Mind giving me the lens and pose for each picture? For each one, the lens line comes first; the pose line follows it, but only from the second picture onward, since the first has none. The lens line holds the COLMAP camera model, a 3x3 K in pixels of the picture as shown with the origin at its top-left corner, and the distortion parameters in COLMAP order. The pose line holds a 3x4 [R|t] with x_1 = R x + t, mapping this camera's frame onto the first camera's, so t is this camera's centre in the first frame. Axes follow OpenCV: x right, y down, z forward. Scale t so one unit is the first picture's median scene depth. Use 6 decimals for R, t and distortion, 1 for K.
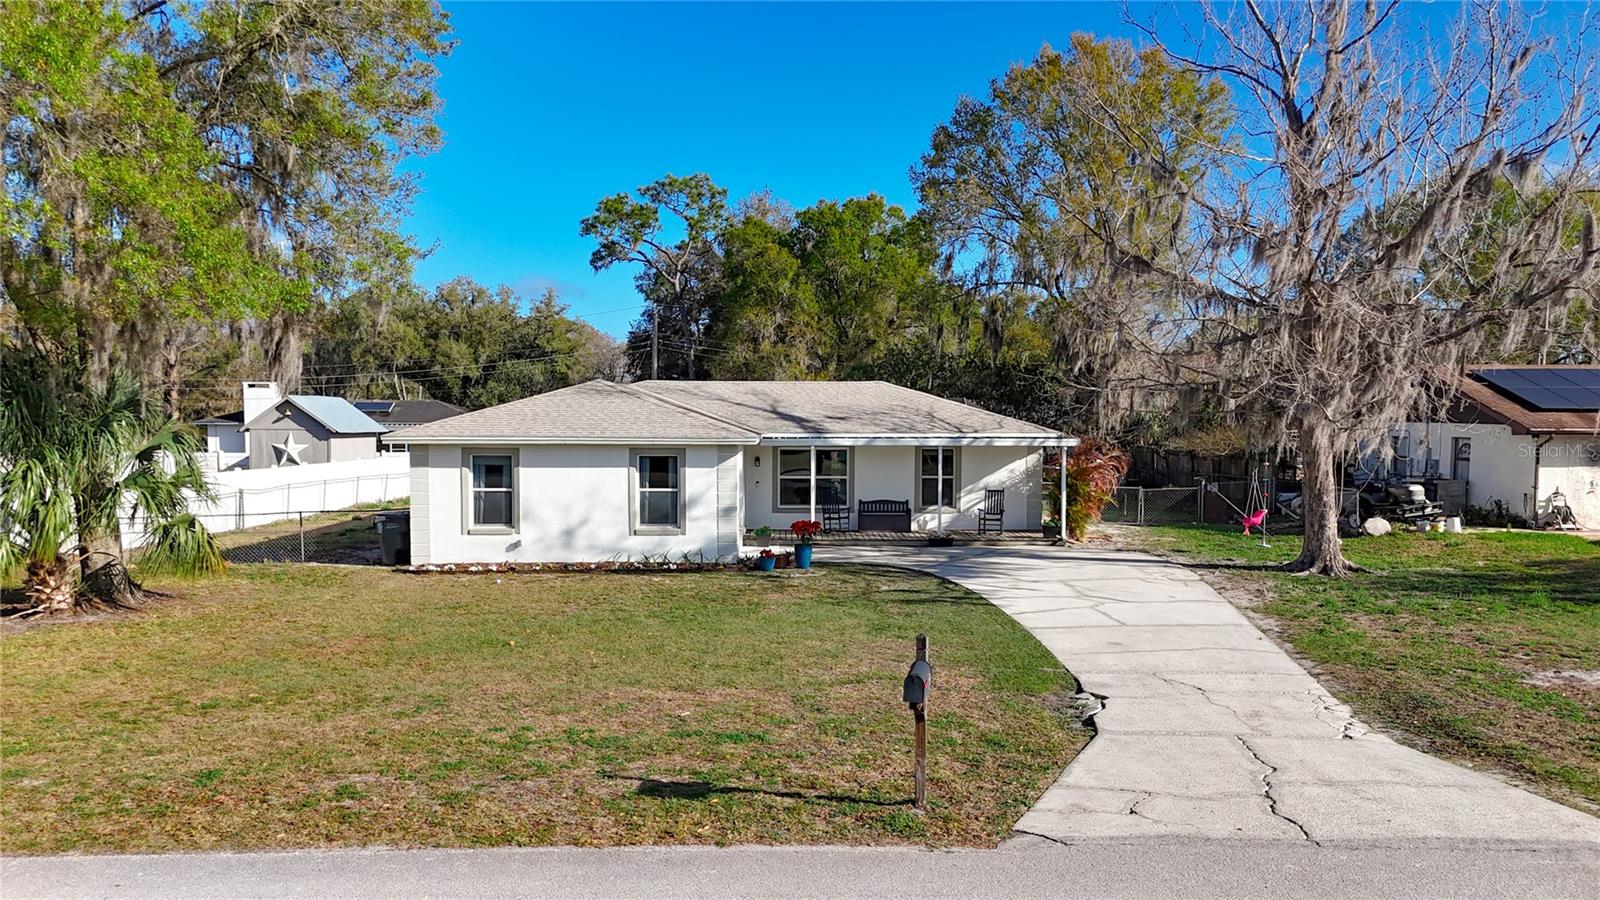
lens RADIAL K [[1209.6, 0, 800.0], [0, 1209.6, 450.0], [0, 0, 1]] dist [0.102127, -0.085132]
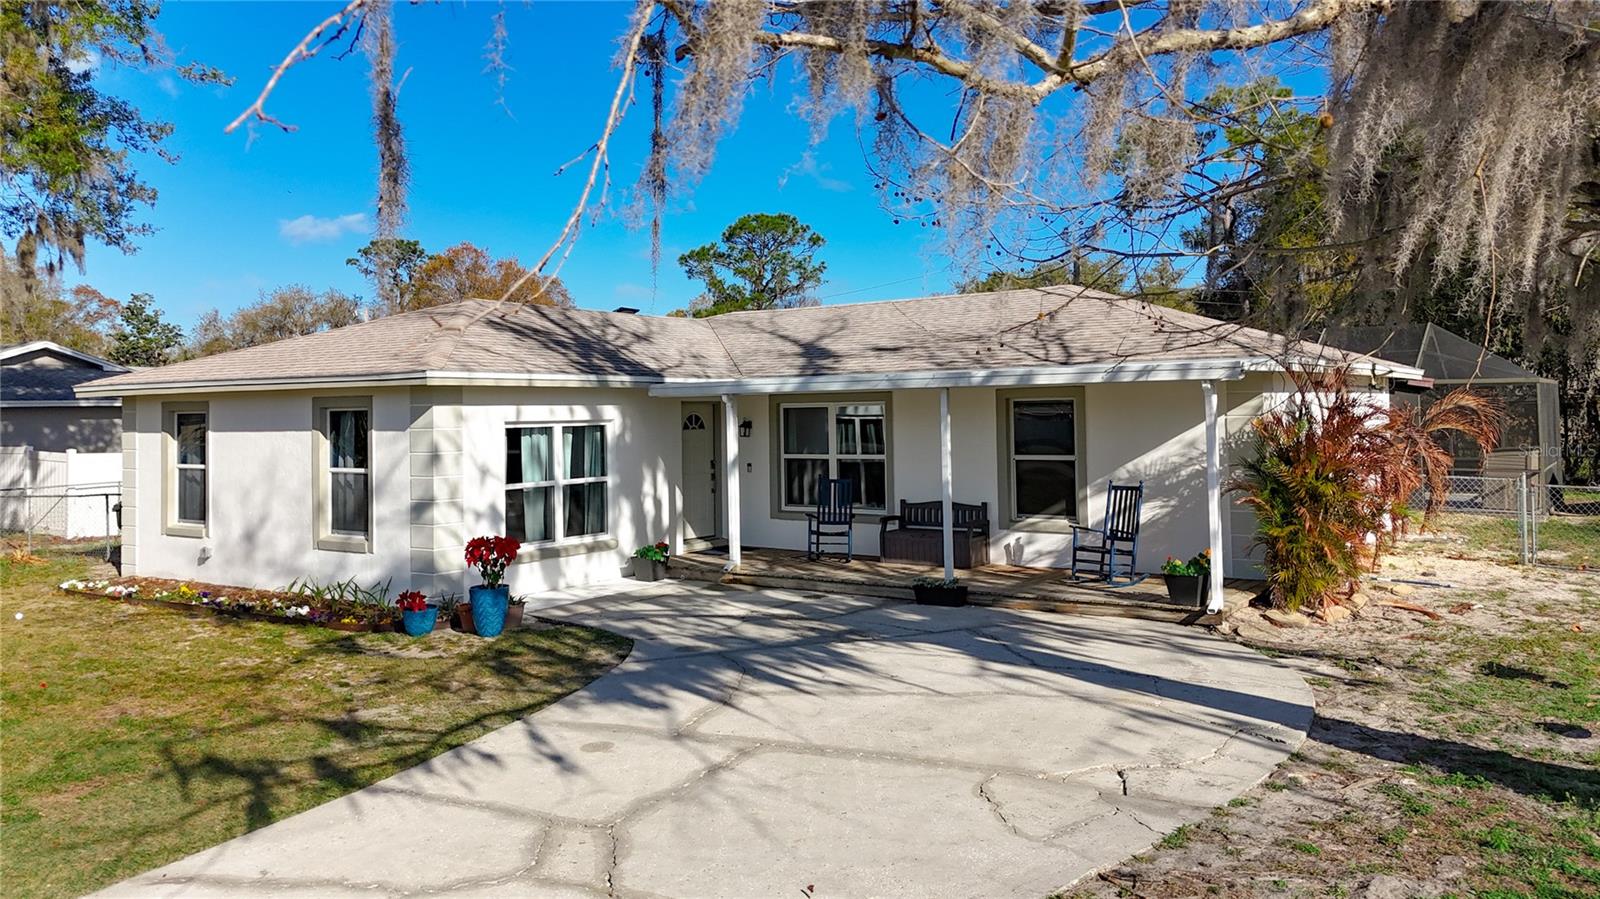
lens RADIAL K [[1191.8, 0, 791.1], [0, 1191.8, 404.7], [0, 0, 1]] dist [0.089676, -0.082864]
pose [[0.800780, -0.017851, -0.598692, 0.385542], [-0.002727, 0.999437, -0.033448, 0.021000], [0.598952, 0.028417, 0.800280, 0.665128]]
